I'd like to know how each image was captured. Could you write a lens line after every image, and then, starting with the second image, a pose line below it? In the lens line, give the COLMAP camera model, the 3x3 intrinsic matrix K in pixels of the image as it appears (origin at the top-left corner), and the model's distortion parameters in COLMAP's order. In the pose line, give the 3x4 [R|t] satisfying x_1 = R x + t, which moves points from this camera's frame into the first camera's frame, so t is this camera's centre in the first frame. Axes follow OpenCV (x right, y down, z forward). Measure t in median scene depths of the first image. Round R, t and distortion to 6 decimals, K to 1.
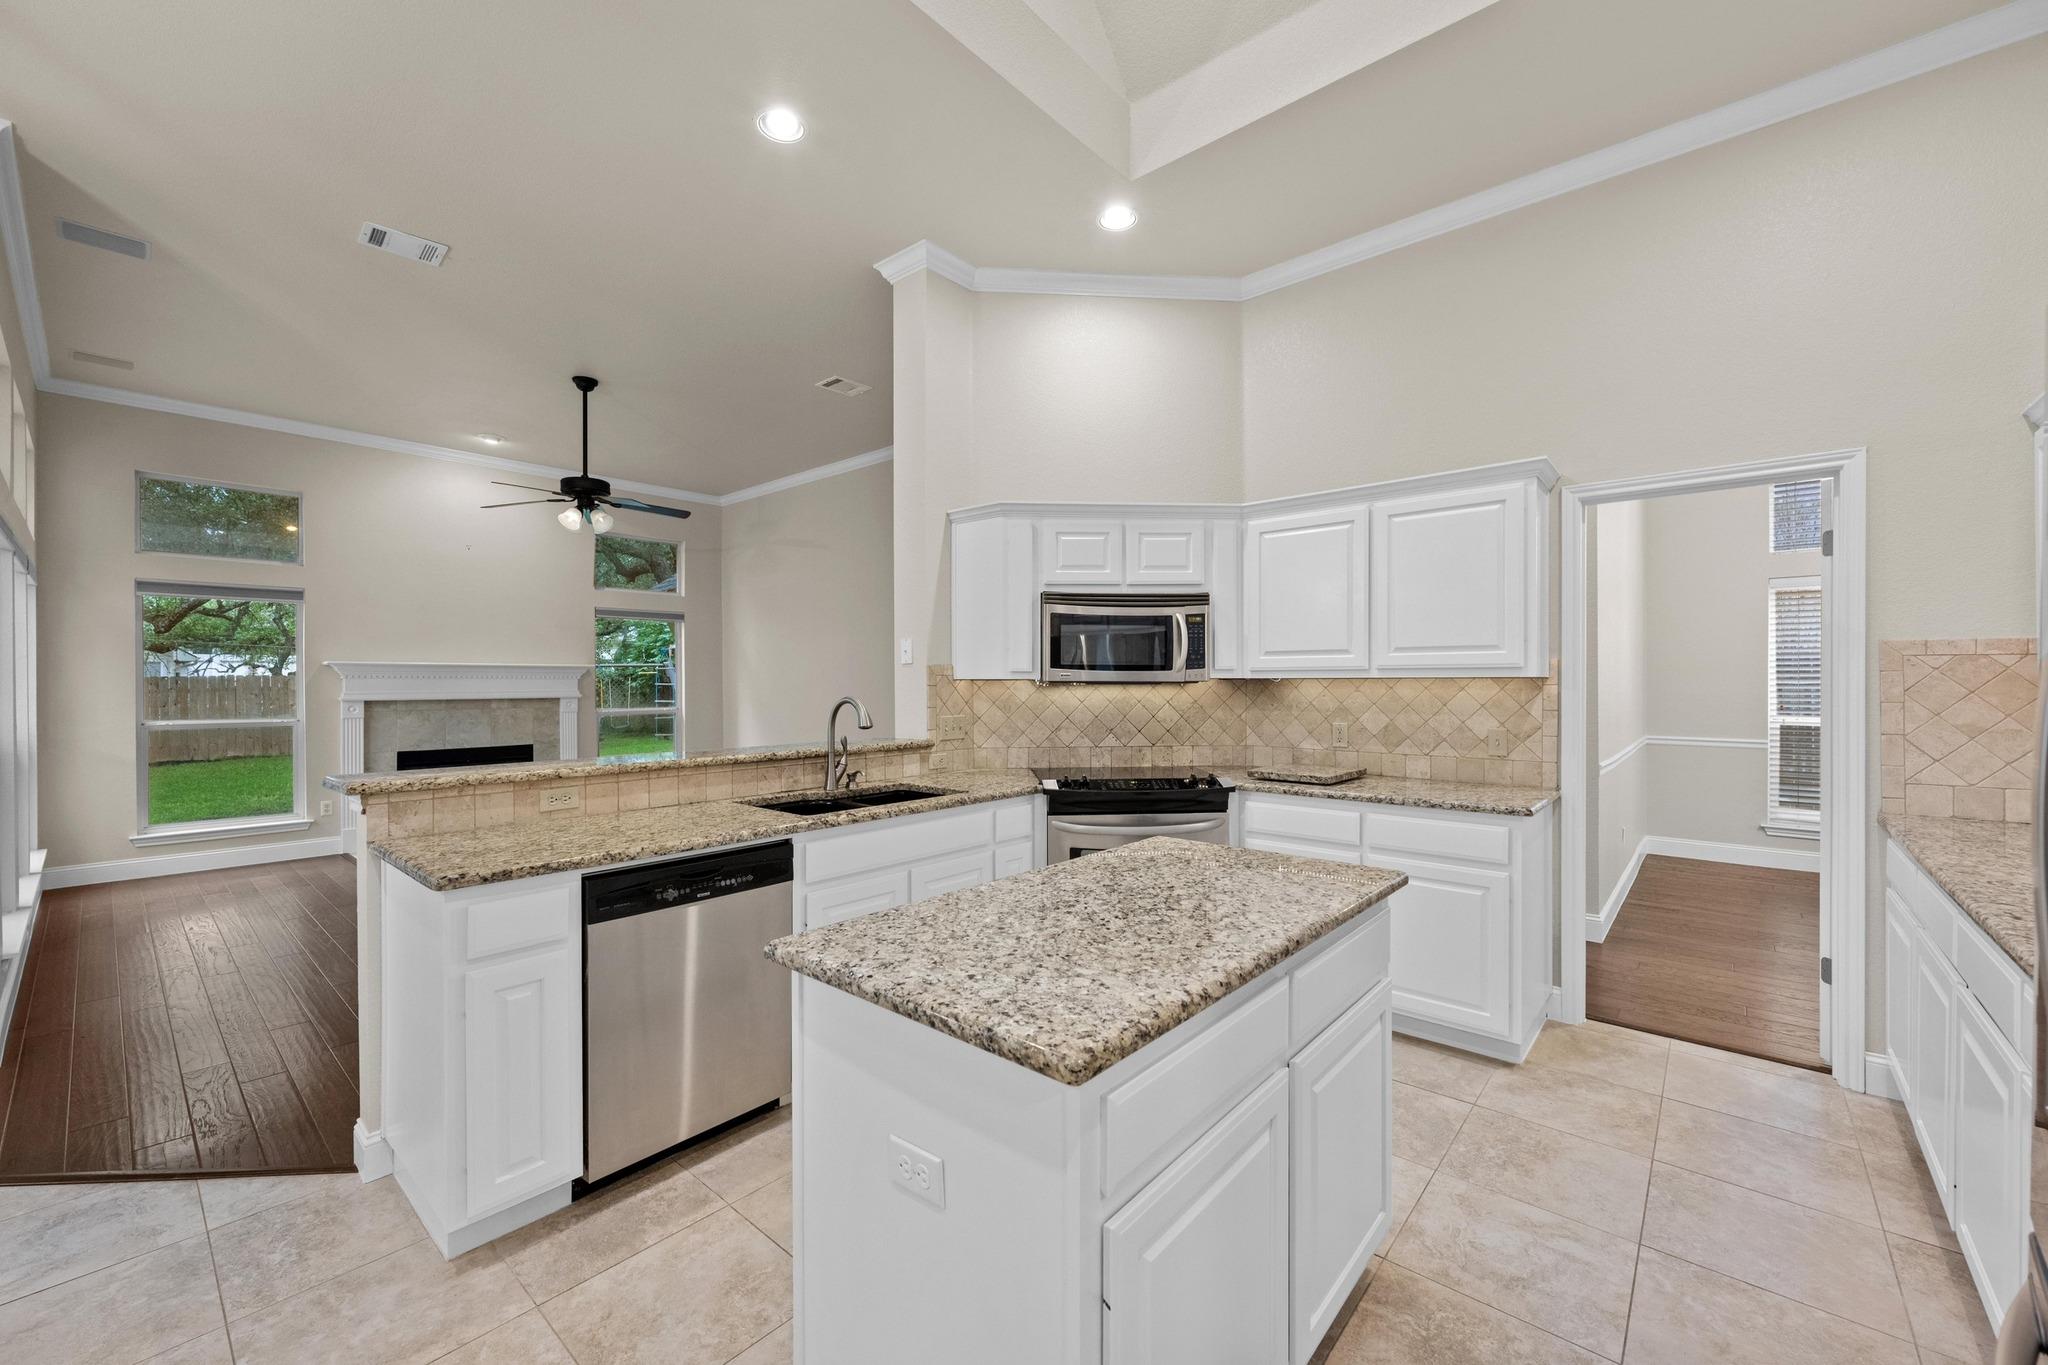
lens RADIAL K [[808.6, 0, 1019.3], [0, 808.6, 685.5], [0, 0, 1]] dist [-0.000848, -0.000666]
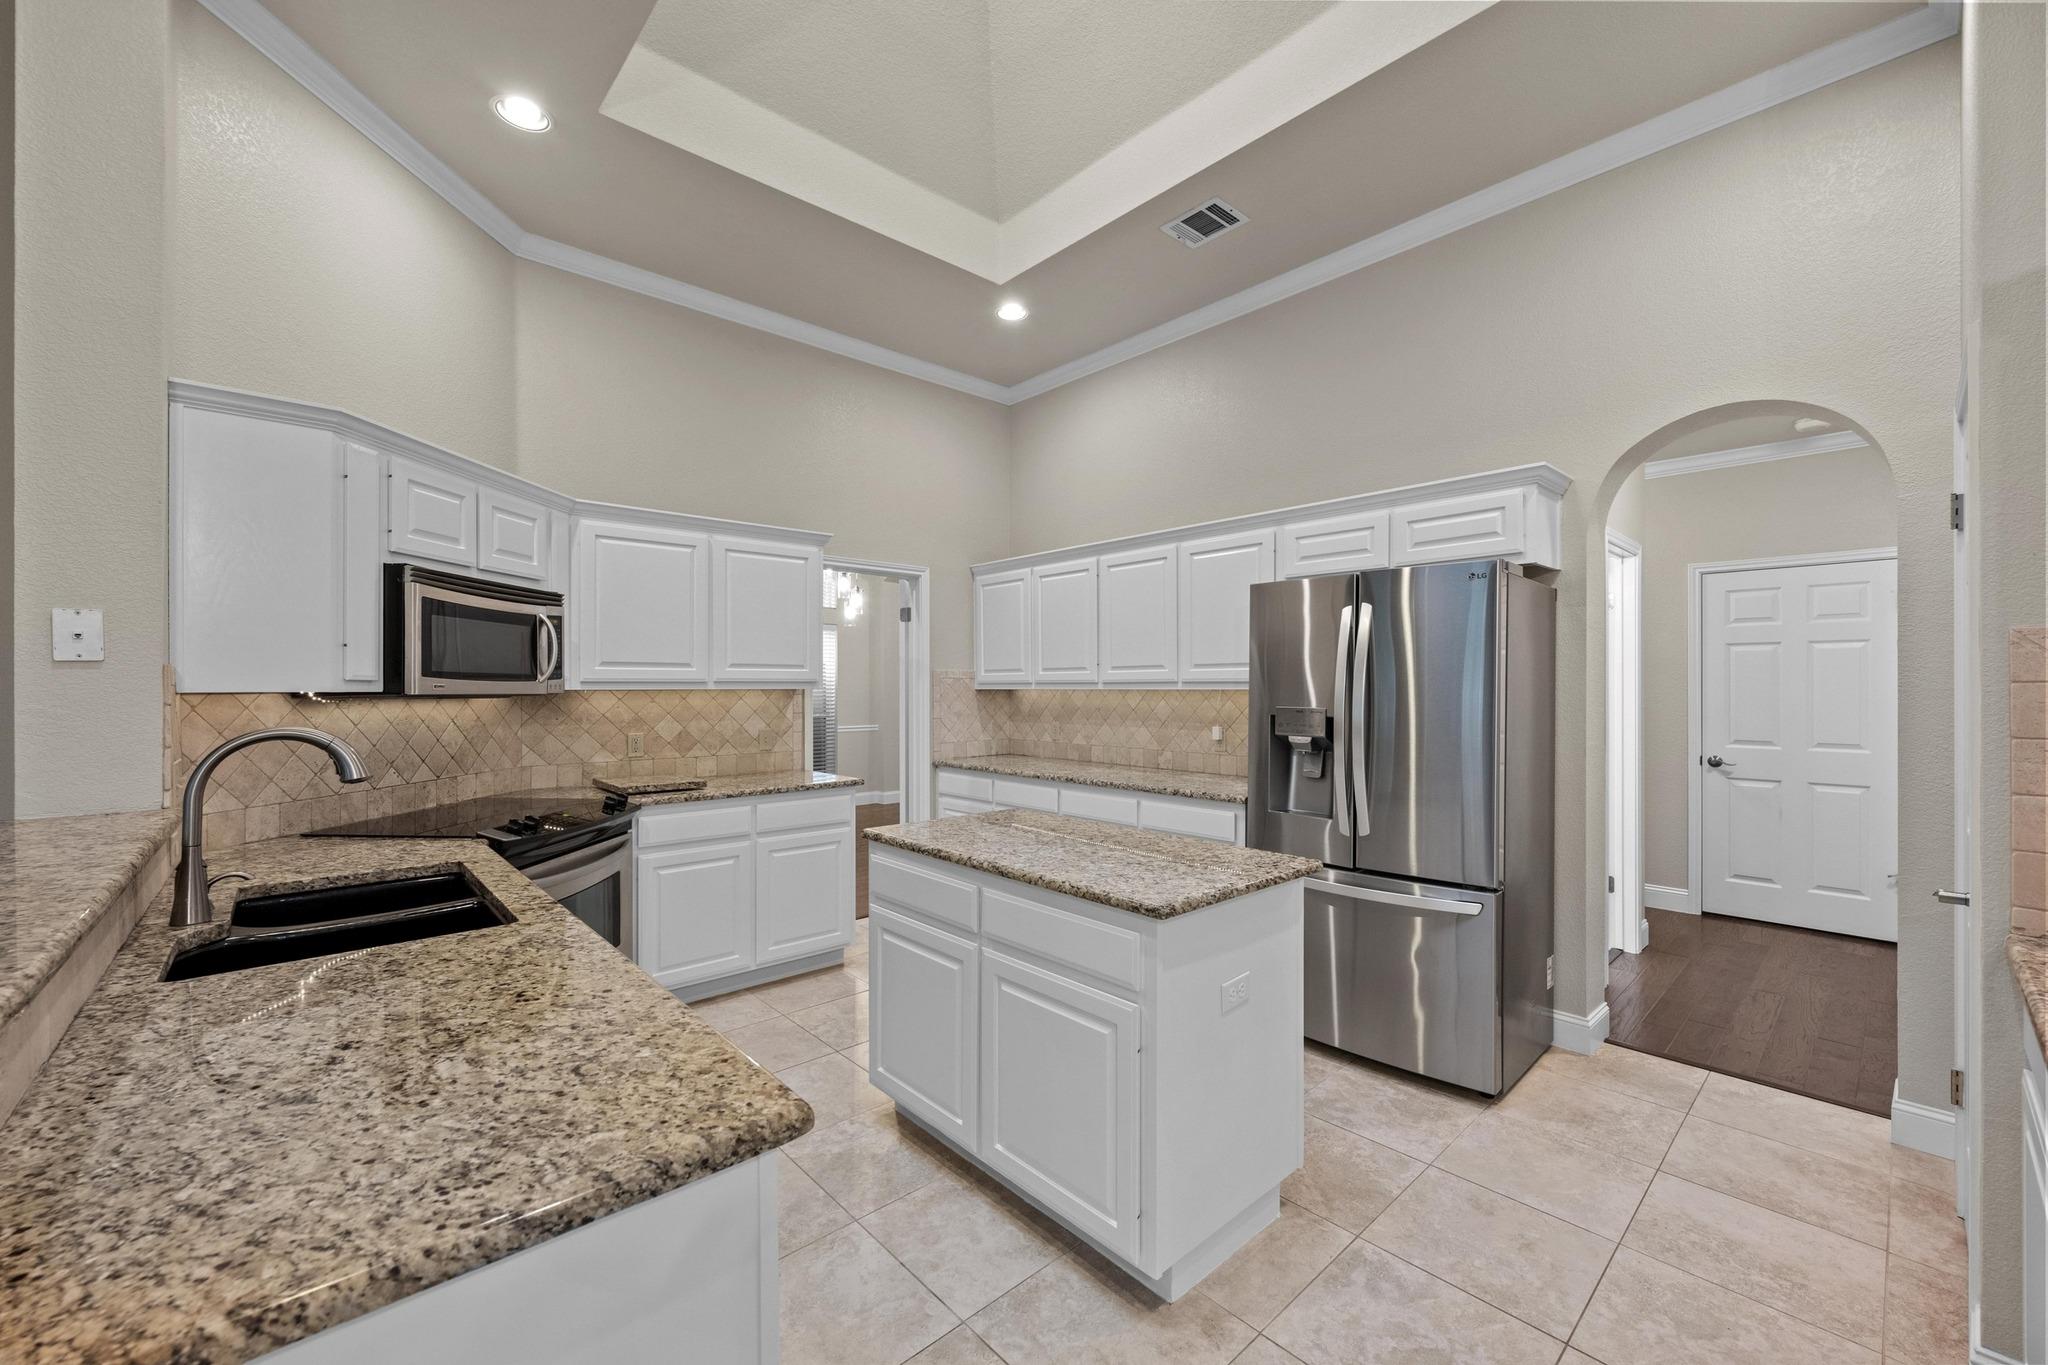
lens RADIAL K [[808.7, 0, 1035.5], [0, 808.7, 688.3], [0, 0, 1]] dist [-0.001930, -0.000212]
pose [[0.106380, -0.000208, 0.994325, -0.539263], [0.006975, 0.999976, -0.000537, -0.006301], [-0.994301, 0.006993, 0.106379, 0.364718]]
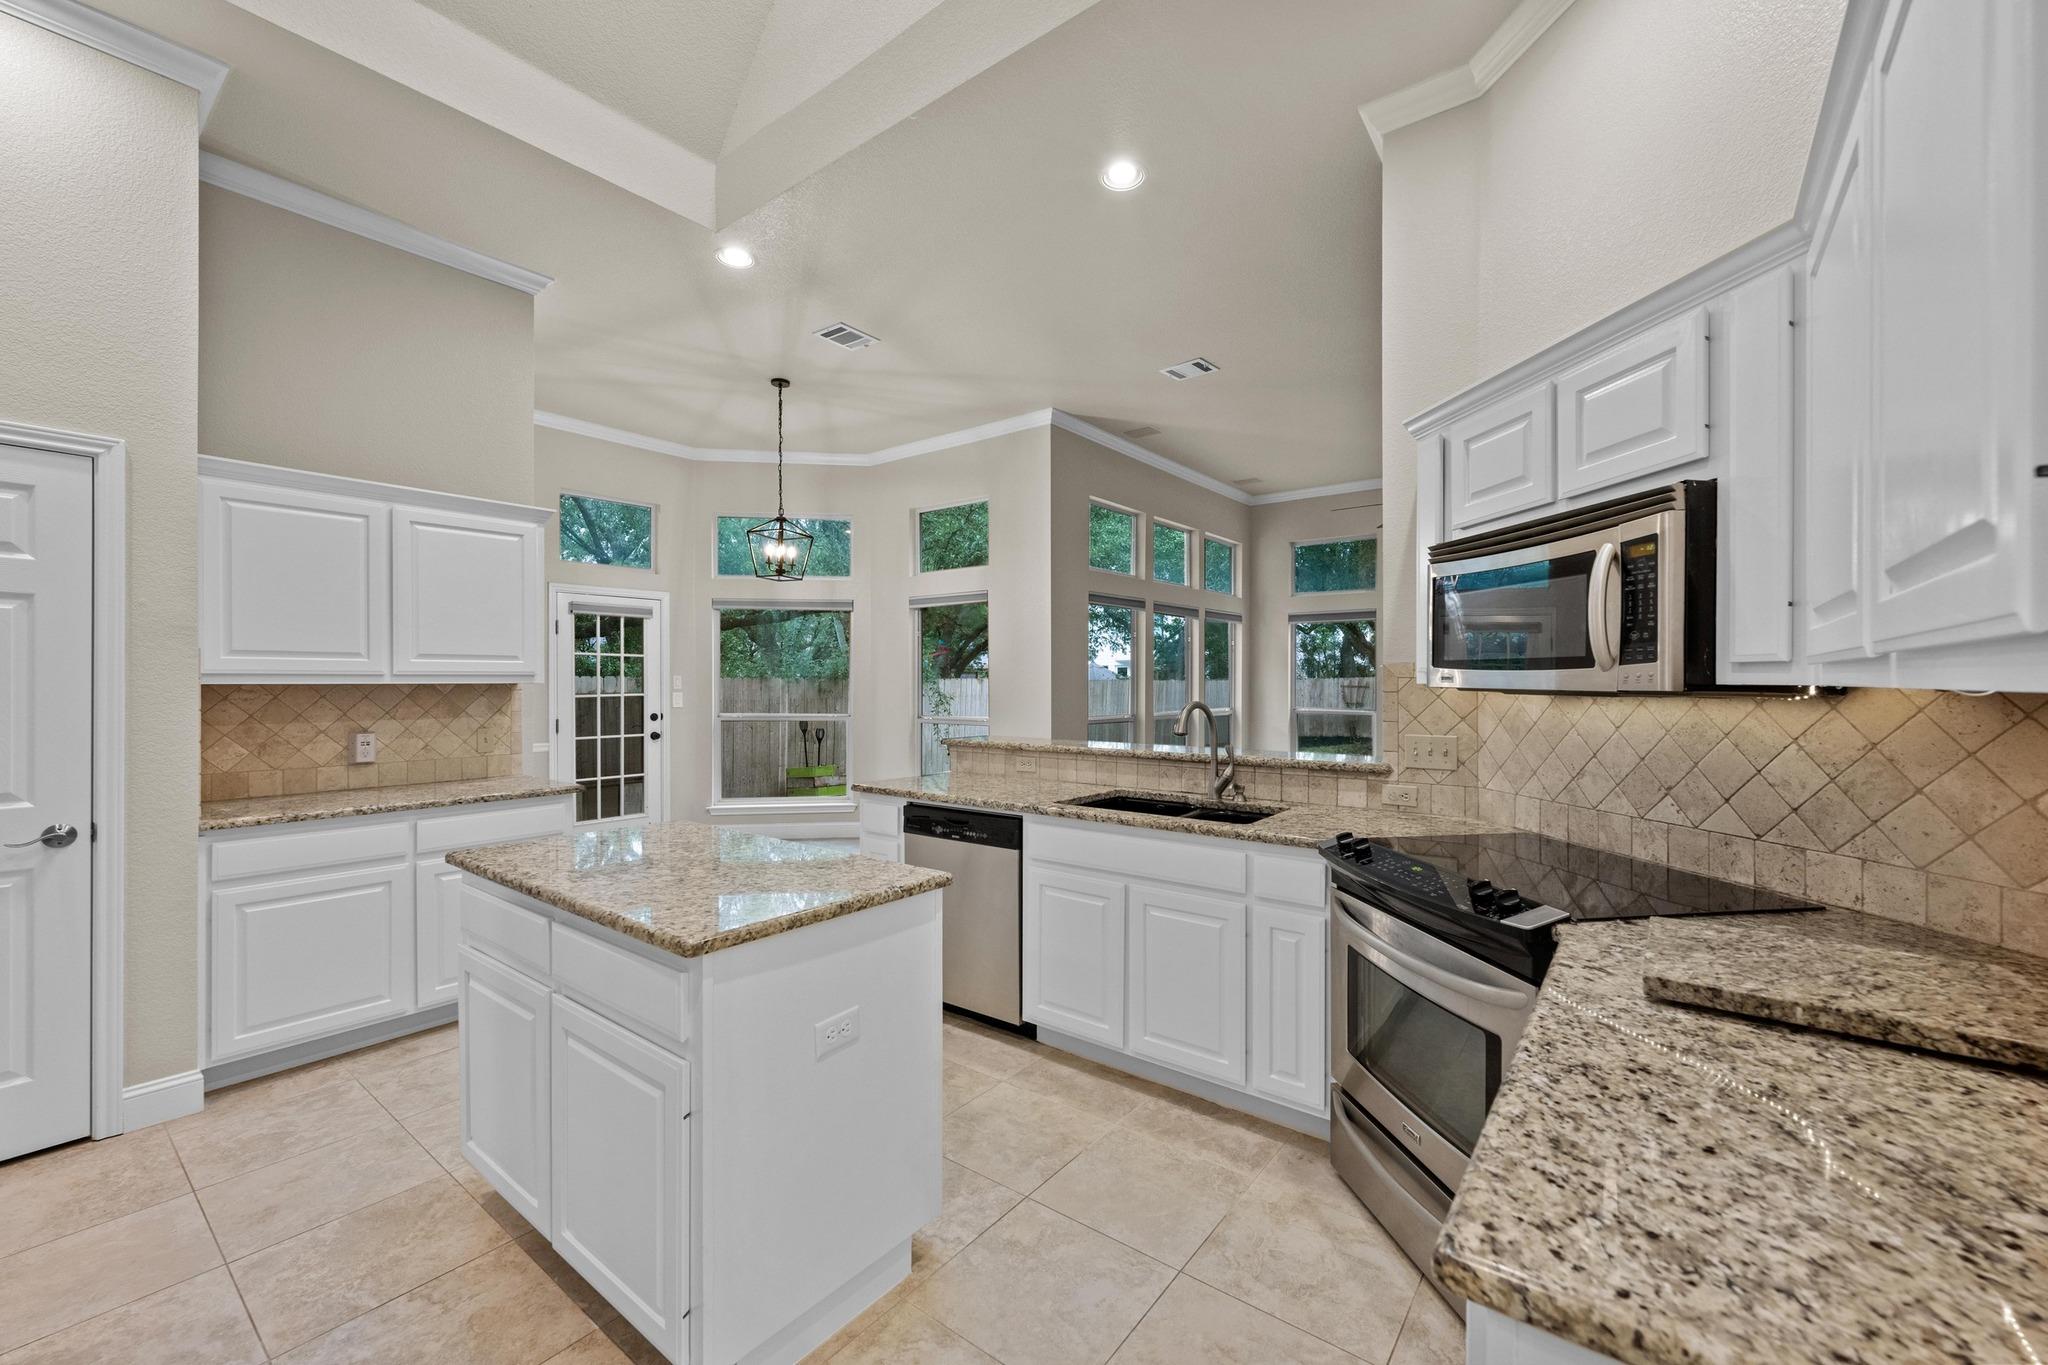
lens RADIAL K [[815.8, 0, 1030.8], [0, 815.8, 683.9], [0, 0, 1]] dist [-0.002536, -0.000176]
pose [[0.066111, 0.007064, -0.997787, 0.586804], [-0.005247, 0.999964, 0.006732, -0.010130], [0.997798, 0.004790, 0.066146, 0.587941]]
